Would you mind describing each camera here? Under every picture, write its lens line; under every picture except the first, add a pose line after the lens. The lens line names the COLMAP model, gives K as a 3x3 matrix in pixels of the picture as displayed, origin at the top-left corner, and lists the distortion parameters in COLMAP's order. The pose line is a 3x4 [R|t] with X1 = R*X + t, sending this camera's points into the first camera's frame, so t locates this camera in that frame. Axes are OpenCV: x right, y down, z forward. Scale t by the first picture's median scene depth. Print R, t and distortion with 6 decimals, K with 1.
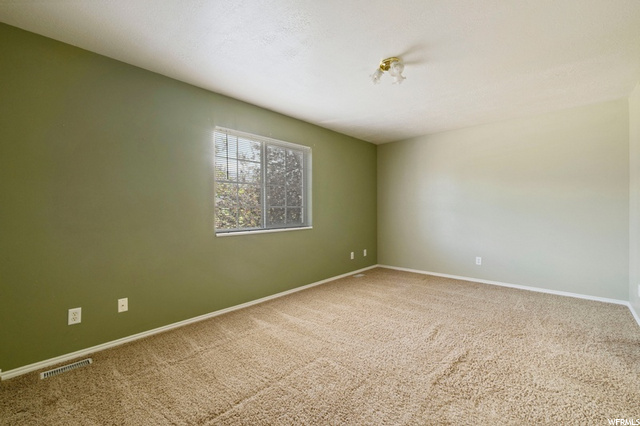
lens RADIAL K [[279.4, 0, 321.2], [0, 279.4, 205.9], [0, 0, 1]] dist [0.000218, -0.000197]
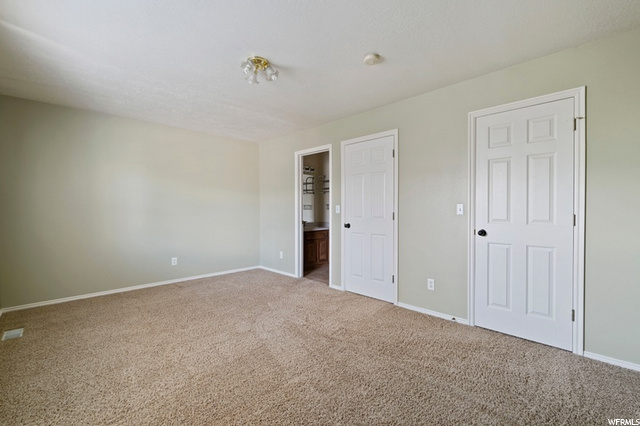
lens RADIAL K [[279.4, 0, 321.2], [0, 279.4, 205.9], [0, 0, 1]] dist [0.000218, -0.000197]
pose [[0.063062, 0.007575, 0.997981, -0.457325], [-0.004451, 0.999963, -0.007309, 0.001297], [-0.998000, -0.003981, 0.063093, 0.455127]]
